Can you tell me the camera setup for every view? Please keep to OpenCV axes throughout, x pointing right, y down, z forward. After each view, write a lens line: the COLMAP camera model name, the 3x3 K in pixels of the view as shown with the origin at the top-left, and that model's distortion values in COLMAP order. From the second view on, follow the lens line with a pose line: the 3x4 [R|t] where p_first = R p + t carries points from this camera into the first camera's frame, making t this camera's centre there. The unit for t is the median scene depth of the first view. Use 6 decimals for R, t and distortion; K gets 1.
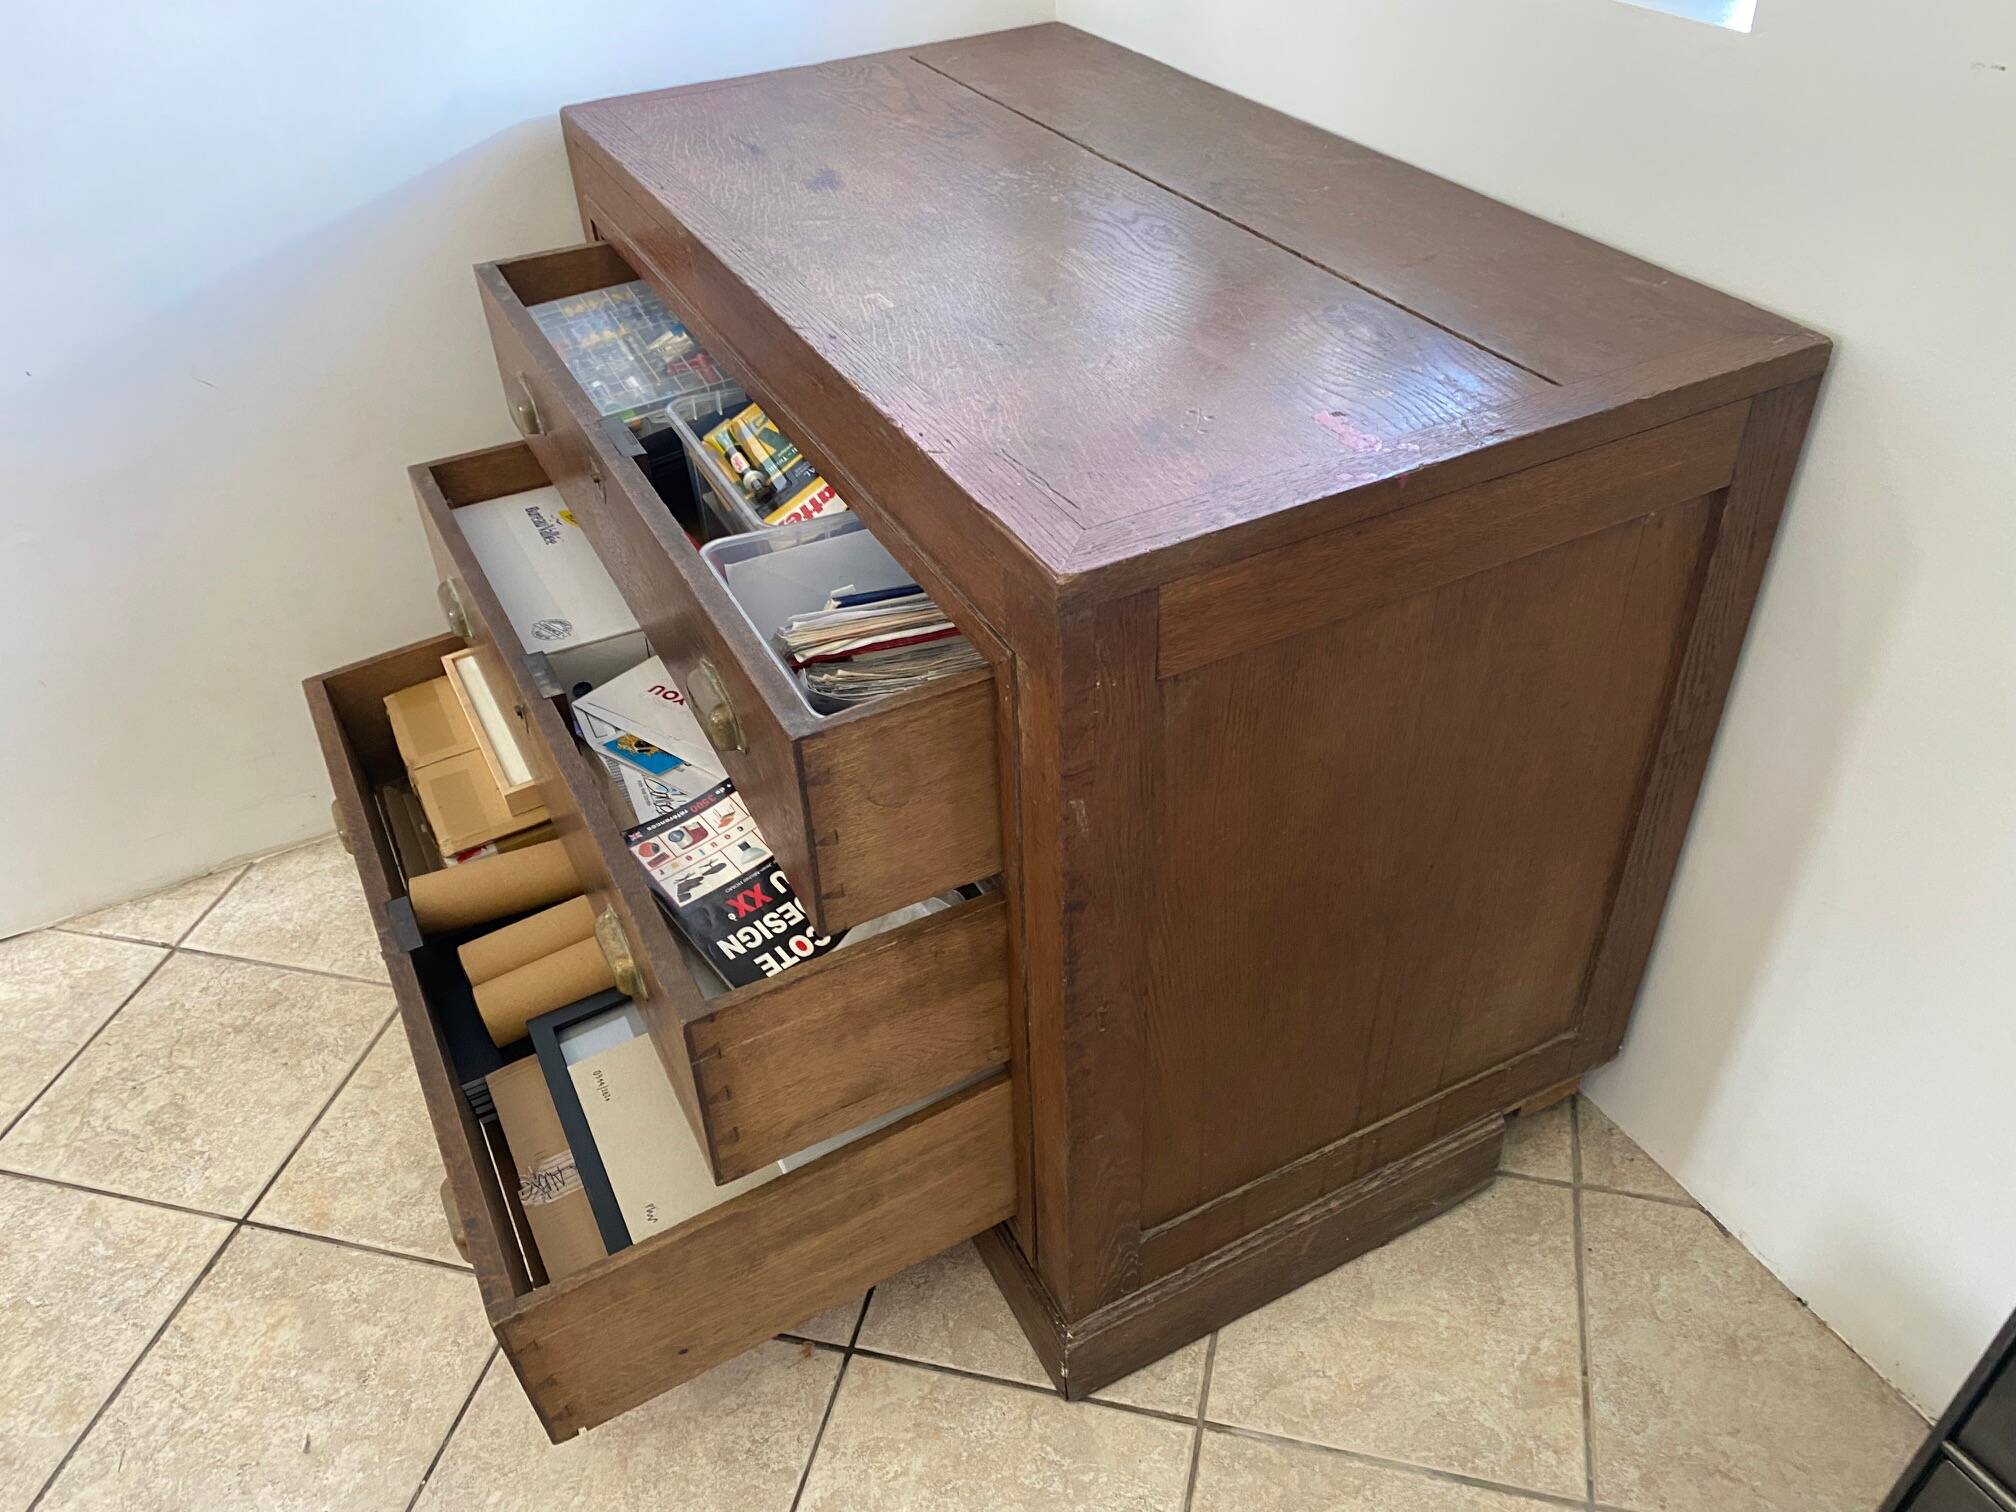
lens RADIAL K [[1540.3, 0, 996.7], [0, 1540.3, 749.0], [0, 0, 1]] dist [0.016767, -0.014871]
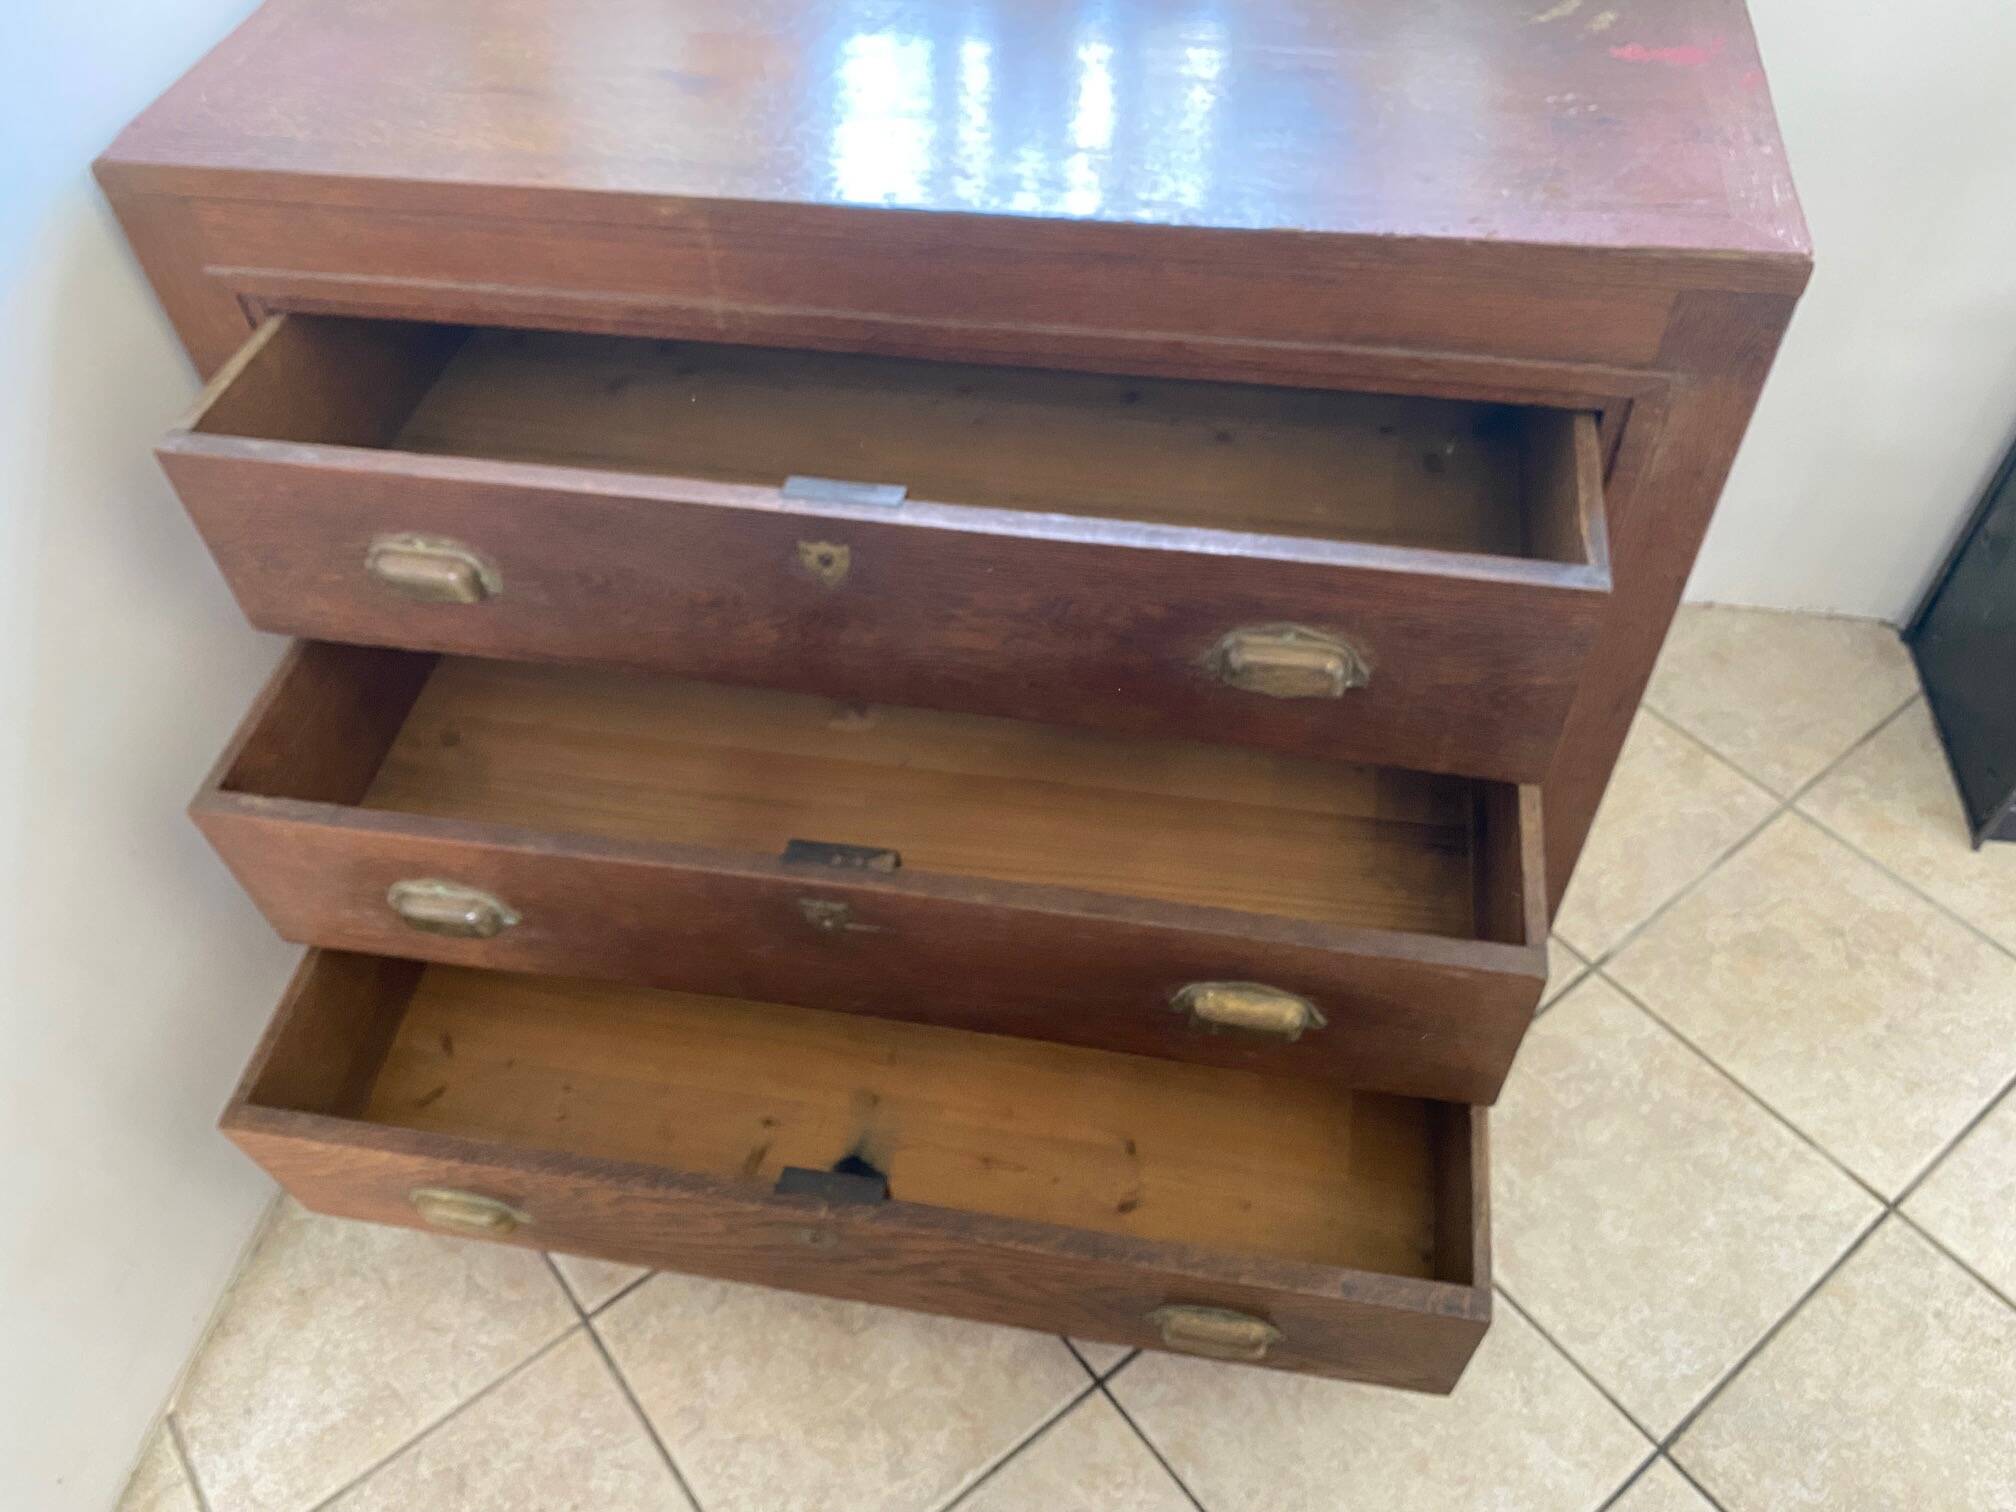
lens RADIAL K [[1540.3, 0, 984.8], [0, 1540.3, 739.0], [0, 0, 1]] dist [0.016767, -0.014871]
pose [[0.622913, -0.588268, 0.515675, -0.630735], [0.505327, 0.805783, 0.308803, -0.278789], [-0.597181, 0.068227, 0.799200, 0.332855]]
